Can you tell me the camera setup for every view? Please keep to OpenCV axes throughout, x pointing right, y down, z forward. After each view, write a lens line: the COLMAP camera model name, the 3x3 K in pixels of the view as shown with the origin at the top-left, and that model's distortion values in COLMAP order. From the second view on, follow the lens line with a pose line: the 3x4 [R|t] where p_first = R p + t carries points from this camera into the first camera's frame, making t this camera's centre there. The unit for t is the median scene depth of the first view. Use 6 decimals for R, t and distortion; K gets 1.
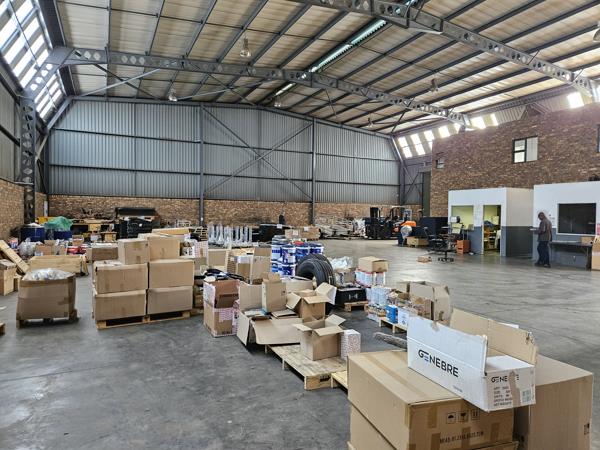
lens RADIAL K [[415.5, 0, 300.5], [0, 415.5, 223.4], [0, 0, 1]] dist [0.108399, 0.000695]
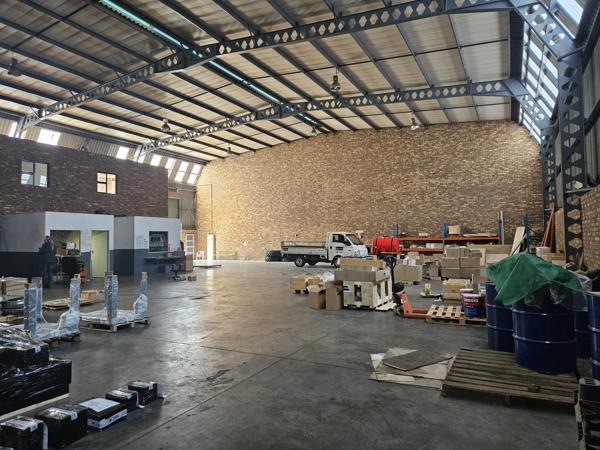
lens RADIAL K [[398.4, 0, 292.9], [0, 398.4, 219.6], [0, 0, 1]] dist [0.075185, -0.046318]
pose [[-0.583470, 0.044259, 0.810928, -0.546136], [0.029828, 0.999008, -0.033063, -0.019545], [-0.811587, 0.004898, -0.584211, 1.054570]]
